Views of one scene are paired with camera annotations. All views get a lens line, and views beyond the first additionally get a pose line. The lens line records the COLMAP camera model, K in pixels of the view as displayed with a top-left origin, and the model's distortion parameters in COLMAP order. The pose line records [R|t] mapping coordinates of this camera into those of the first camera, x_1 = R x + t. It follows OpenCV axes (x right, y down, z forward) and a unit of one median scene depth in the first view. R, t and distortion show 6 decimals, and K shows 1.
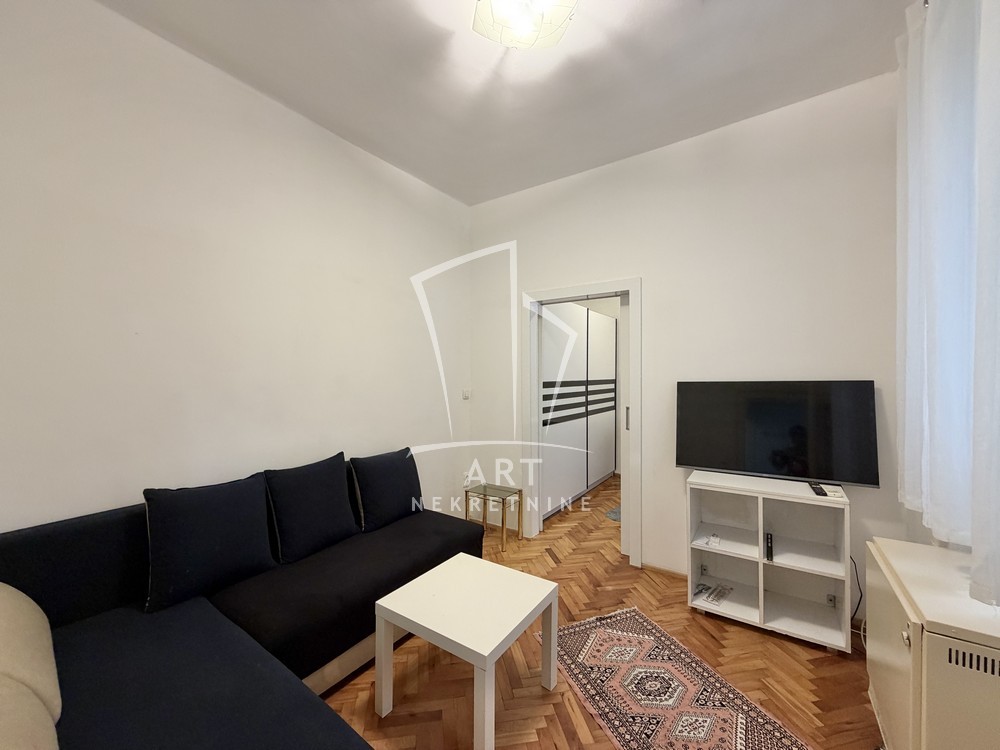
lens RADIAL K [[398.3, 0, 503.7], [0, 398.3, 374.6], [0, 0, 1]] dist [-0.007080, 0.000793]
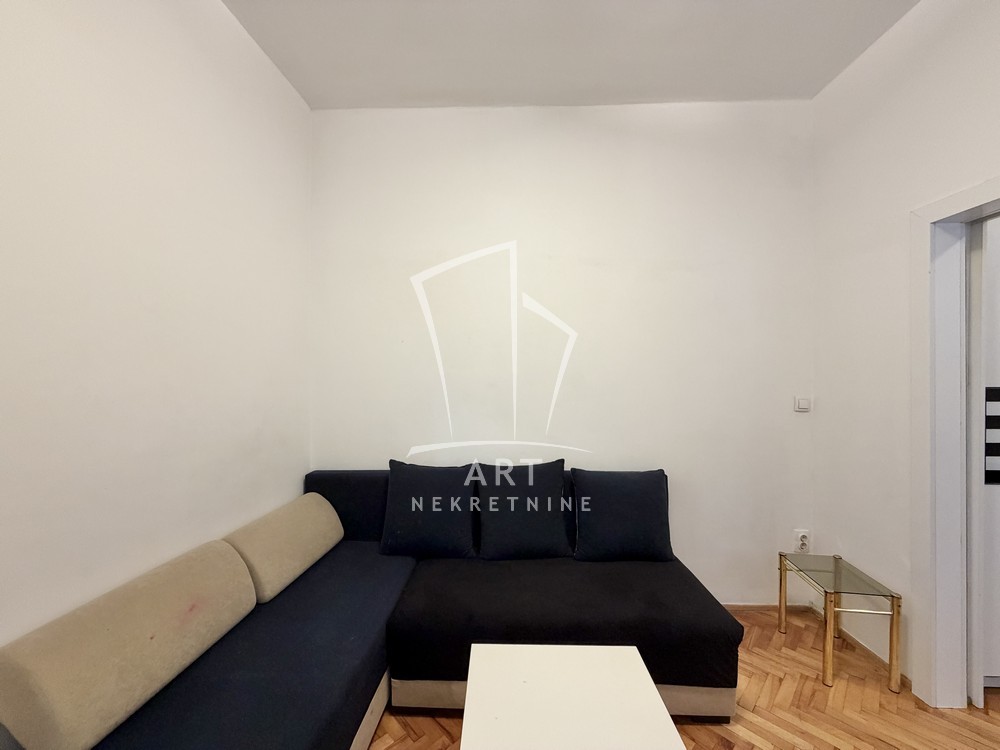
lens RADIAL K [[398.3, 0, 497.5], [0, 398.3, 376.1], [0, 0, 1]] dist [-0.007080, 0.000793]
pose [[0.526361, 0.003936, -0.850252, 0.257350], [0.000888, 0.999986, 0.005179, 0.003364], [0.850261, -0.003481, 0.526350, 0.381709]]
